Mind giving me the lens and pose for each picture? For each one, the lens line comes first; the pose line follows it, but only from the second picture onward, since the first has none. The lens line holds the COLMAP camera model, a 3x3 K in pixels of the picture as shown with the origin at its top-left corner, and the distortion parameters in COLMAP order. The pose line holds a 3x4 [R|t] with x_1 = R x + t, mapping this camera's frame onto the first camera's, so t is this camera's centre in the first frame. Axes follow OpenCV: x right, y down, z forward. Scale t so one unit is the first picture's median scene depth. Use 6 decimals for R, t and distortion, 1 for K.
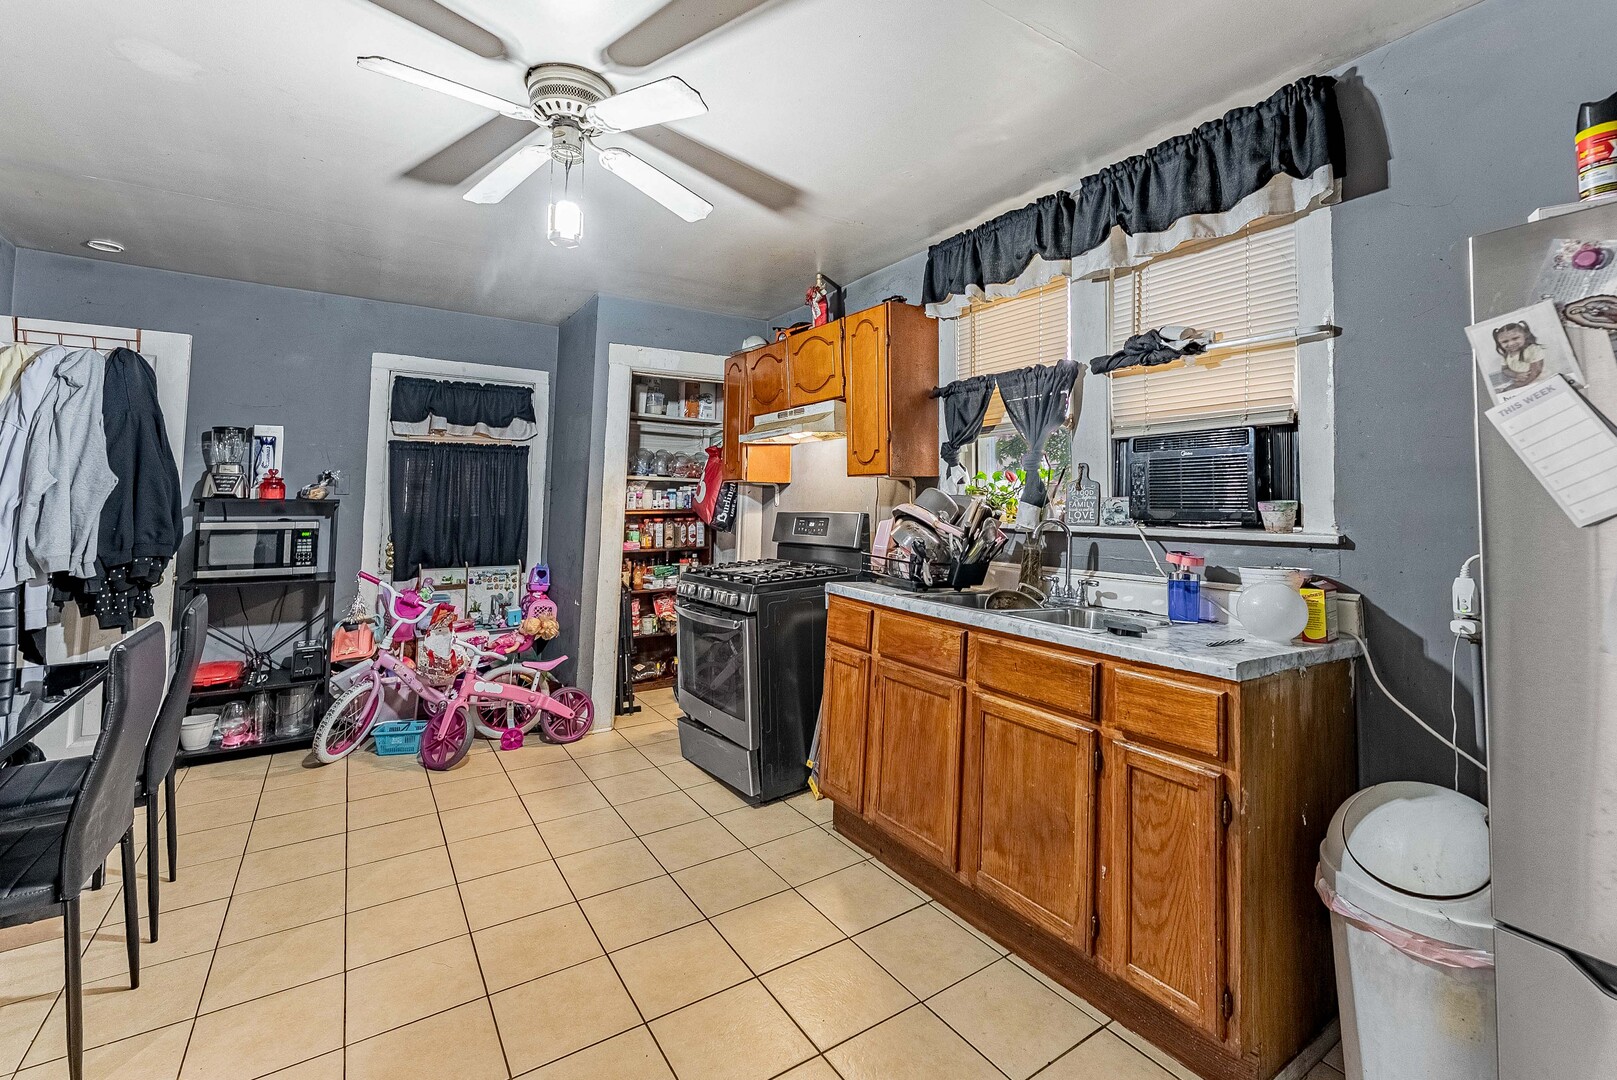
lens RADIAL K [[680.3, 0, 784.9], [0, 680.3, 465.6], [0, 0, 1]] dist [0.001496, -0.000944]
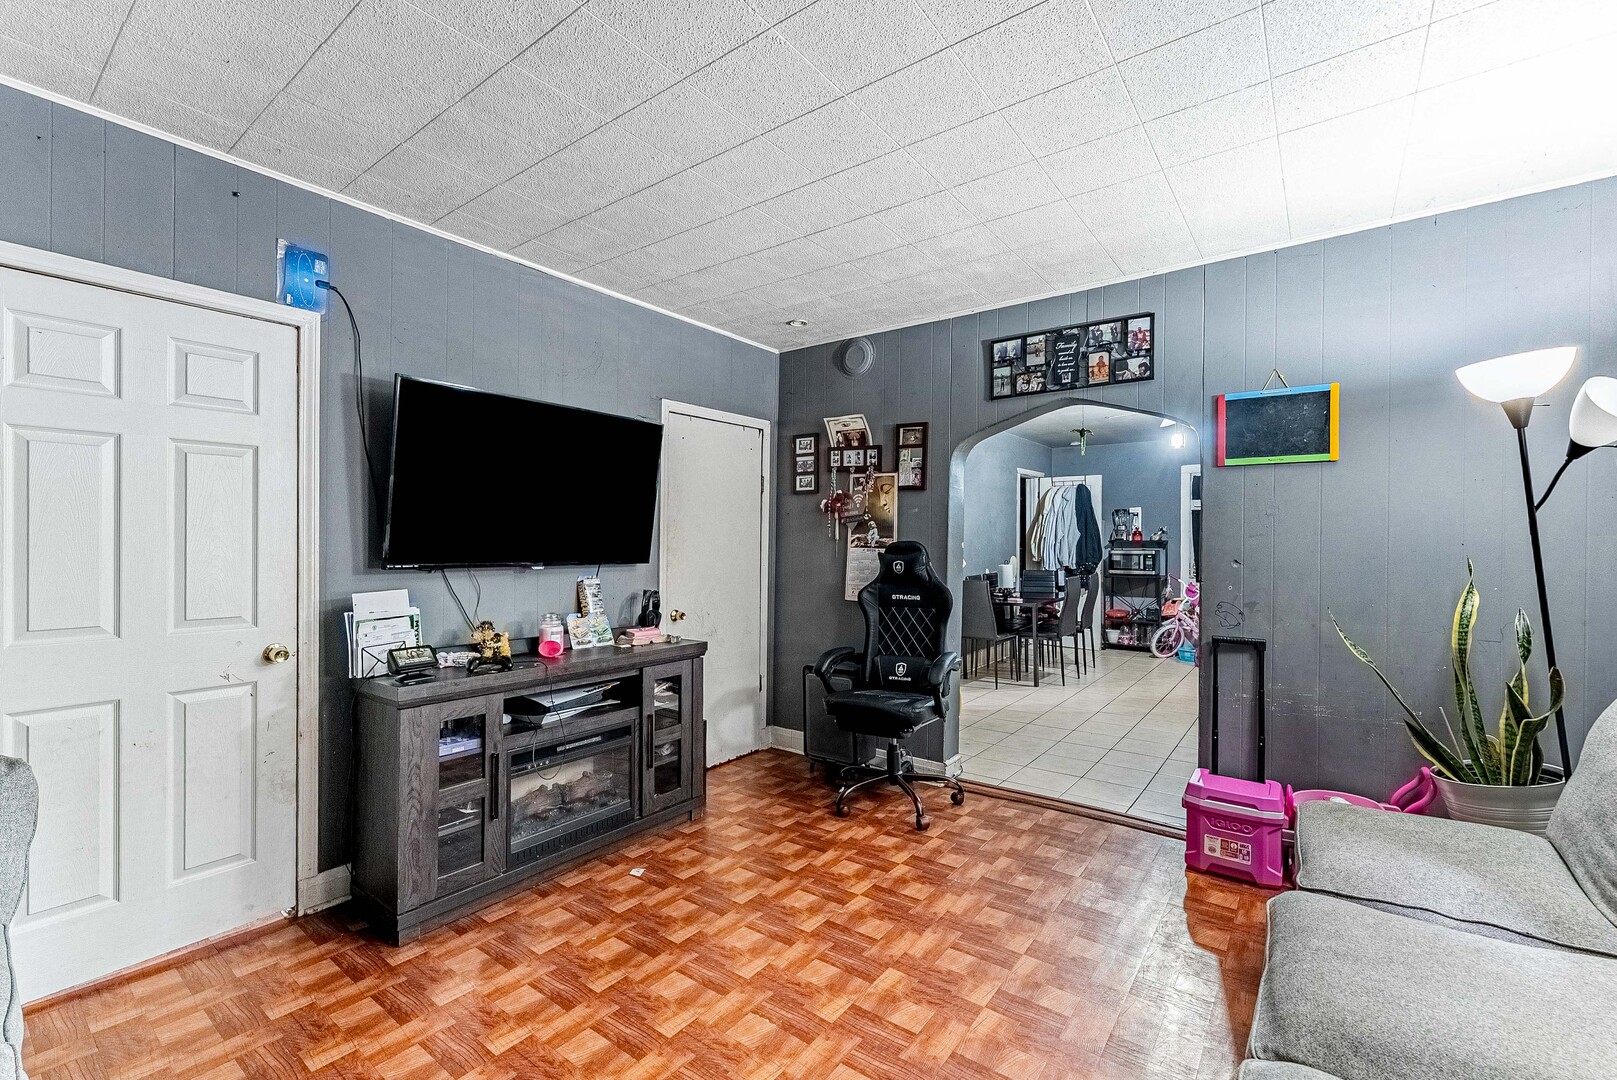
lens RADIAL K [[680.3, 0, 799.8], [0, 680.3, 540.2], [0, 0, 1]] dist [0.001496, -0.000944]
pose [[0.324636, -0.012819, -0.945752, 1.027970], [0.055561, 0.998440, 0.005539, -0.026648], [0.944206, -0.054345, 0.324842, -0.791234]]
